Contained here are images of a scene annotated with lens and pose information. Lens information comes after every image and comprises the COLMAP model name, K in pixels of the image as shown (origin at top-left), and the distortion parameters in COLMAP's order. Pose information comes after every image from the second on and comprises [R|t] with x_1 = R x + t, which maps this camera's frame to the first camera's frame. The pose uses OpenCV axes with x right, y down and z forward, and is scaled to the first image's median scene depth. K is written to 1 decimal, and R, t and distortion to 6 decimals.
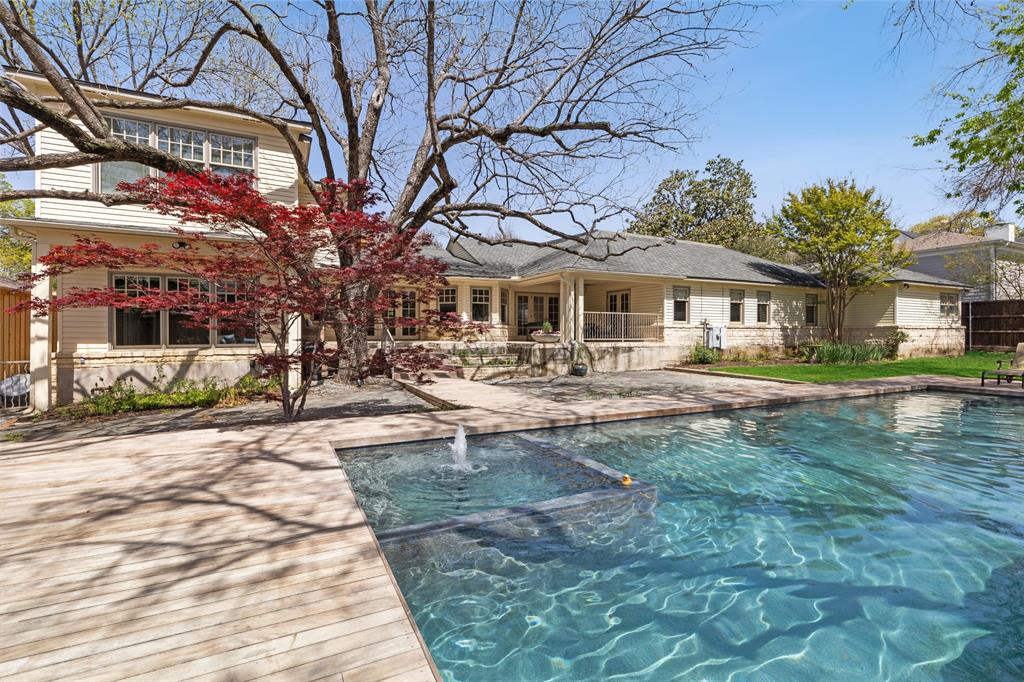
lens RADIAL K [[468.0, 0, 512.4], [0, 468.0, 337.7], [0, 0, 1]] dist [0.000436, 0.000118]
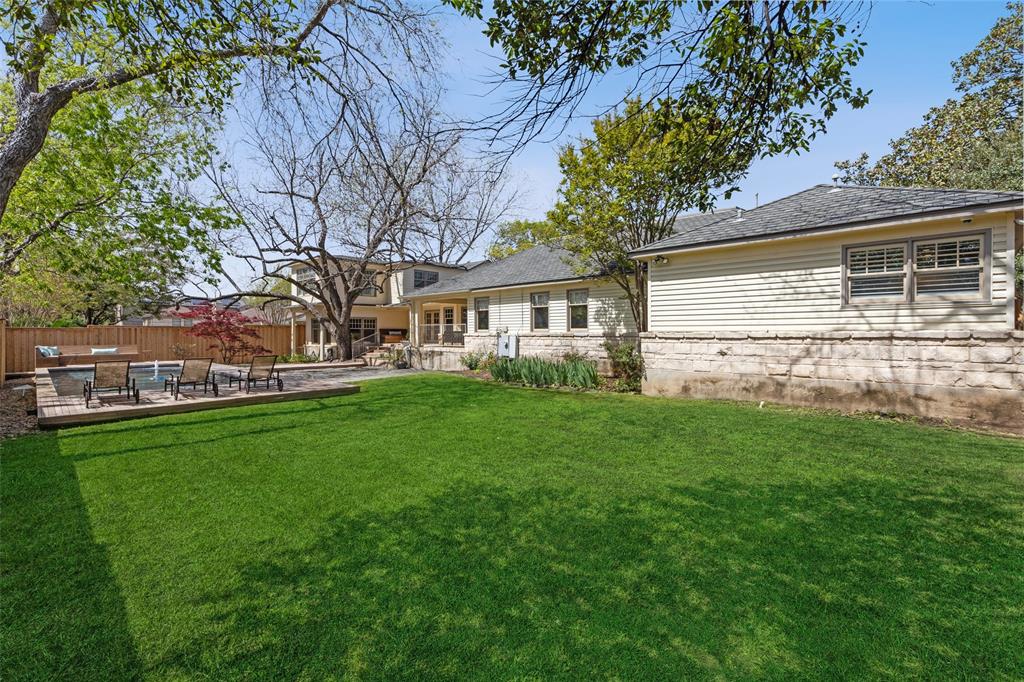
lens RADIAL K [[468.0, 0, 511.0], [0, 468.0, 338.6], [0, 0, 1]] dist [0.000436, 0.000118]
pose [[0.294474, 0.009331, -0.955614, 1.357475], [-0.000030, 0.999952, 0.009754, -0.024951], [0.955660, -0.002843, 0.294460, 0.717576]]
